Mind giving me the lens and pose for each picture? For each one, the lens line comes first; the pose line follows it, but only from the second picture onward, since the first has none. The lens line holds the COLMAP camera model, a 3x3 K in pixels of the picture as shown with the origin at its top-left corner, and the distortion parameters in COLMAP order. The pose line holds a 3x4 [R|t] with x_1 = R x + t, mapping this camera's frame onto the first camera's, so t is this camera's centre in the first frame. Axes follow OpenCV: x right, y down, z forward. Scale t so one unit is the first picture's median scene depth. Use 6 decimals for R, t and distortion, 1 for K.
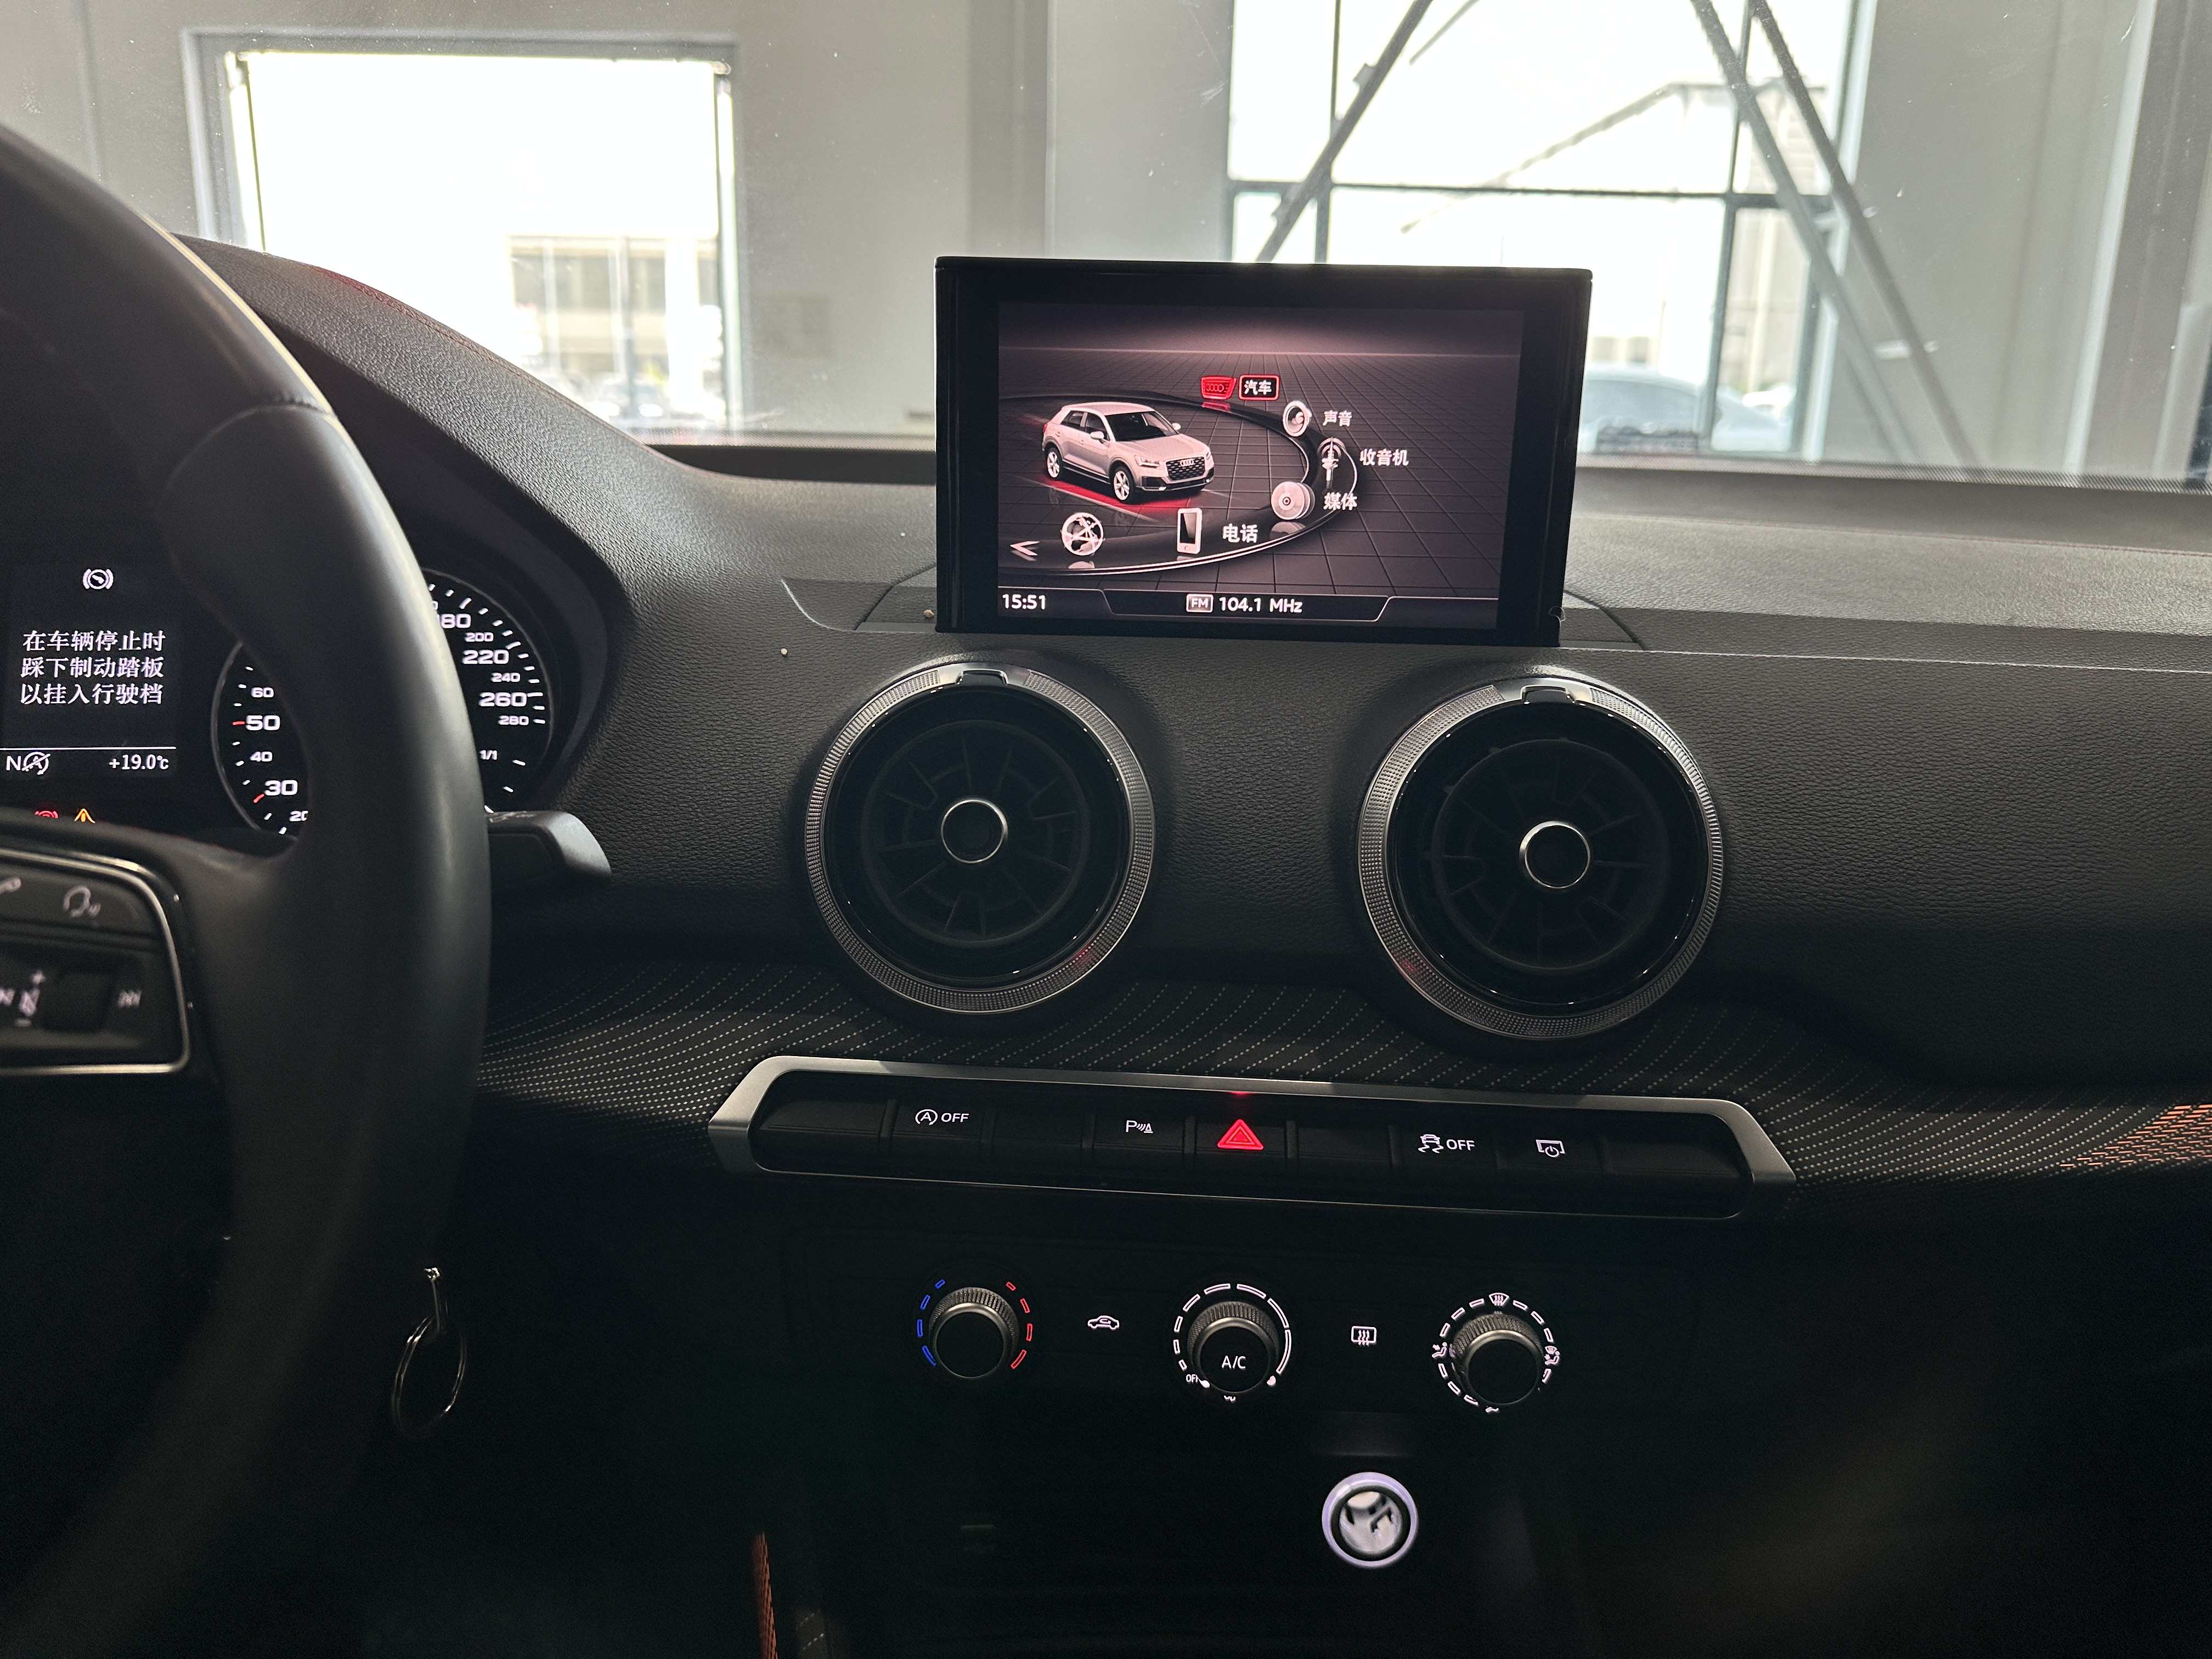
lens RADIAL K [[1562.6, 0, 1099.8], [0, 1562.6, 819.5], [0, 0, 1]] dist [0.069999, -0.095949]
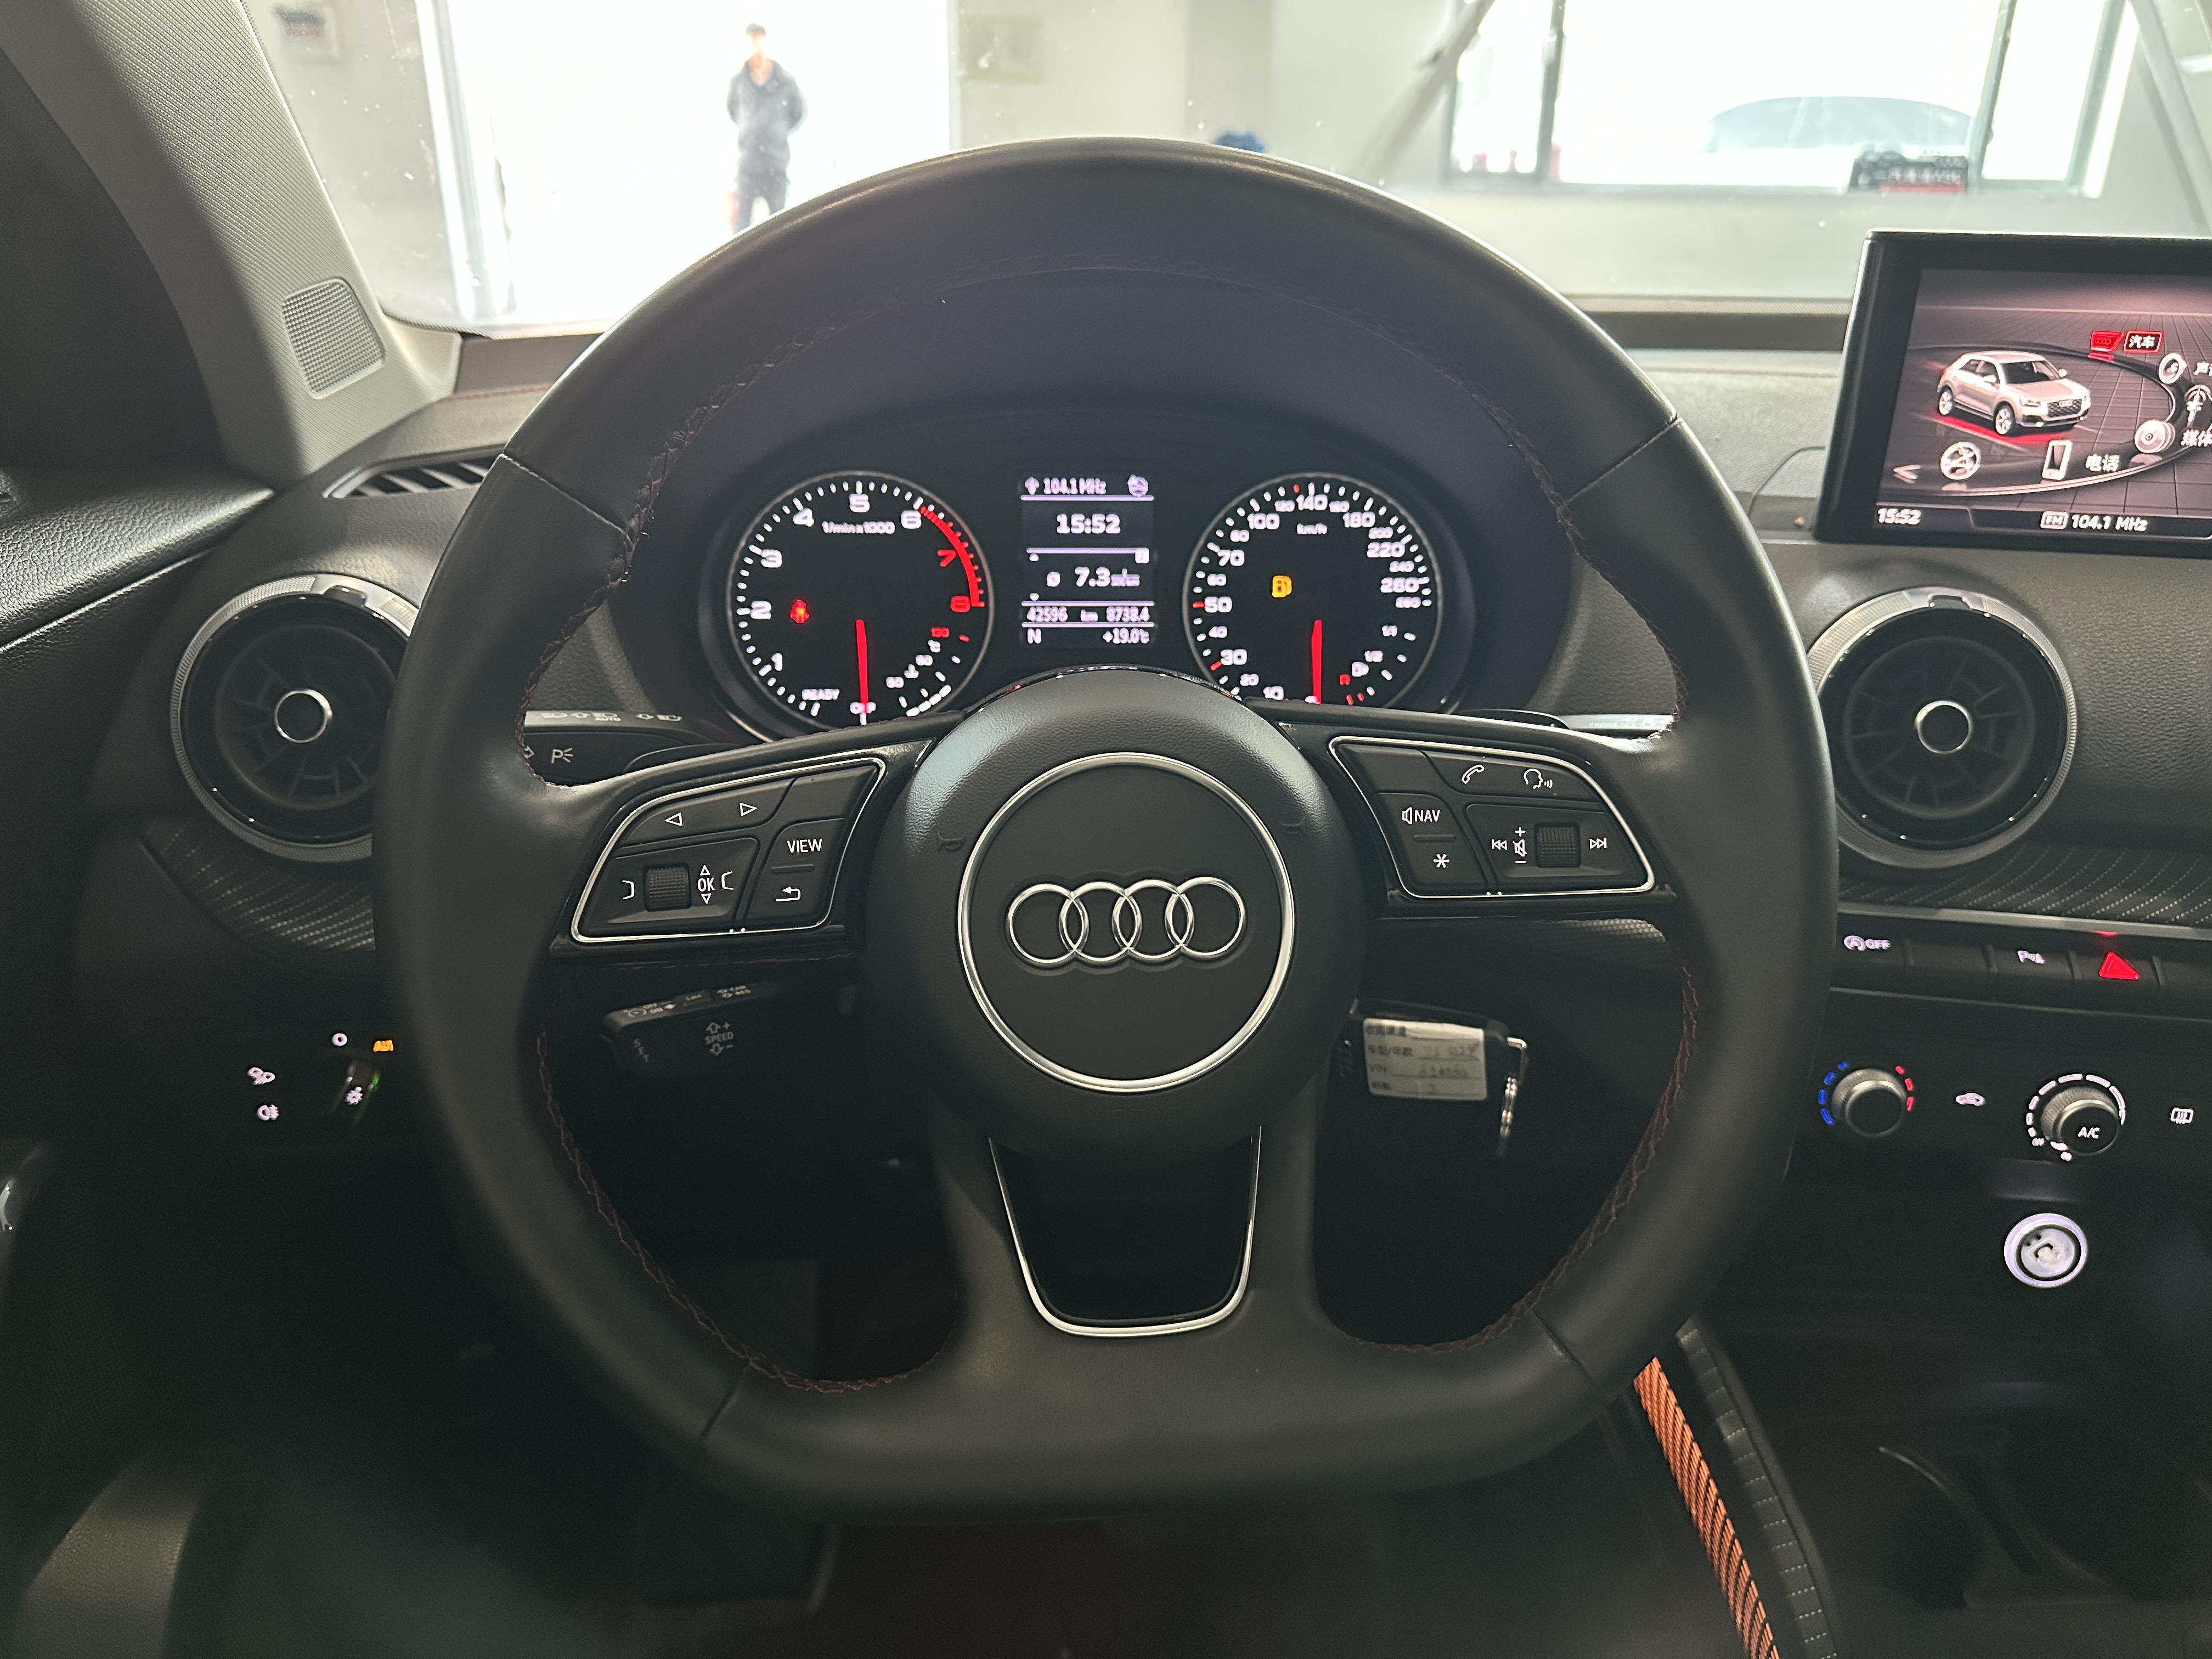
lens RADIAL K [[1562.6, 0, 1112.6], [0, 1562.6, 819.4], [0, 0, 1]] dist [0.069999, -0.095949]
pose [[0.996068, 0.026978, -0.084390, -0.552370], [-0.013170, 0.987015, 0.160088, -0.099677], [0.087613, -0.158347, 0.983489, -0.285113]]
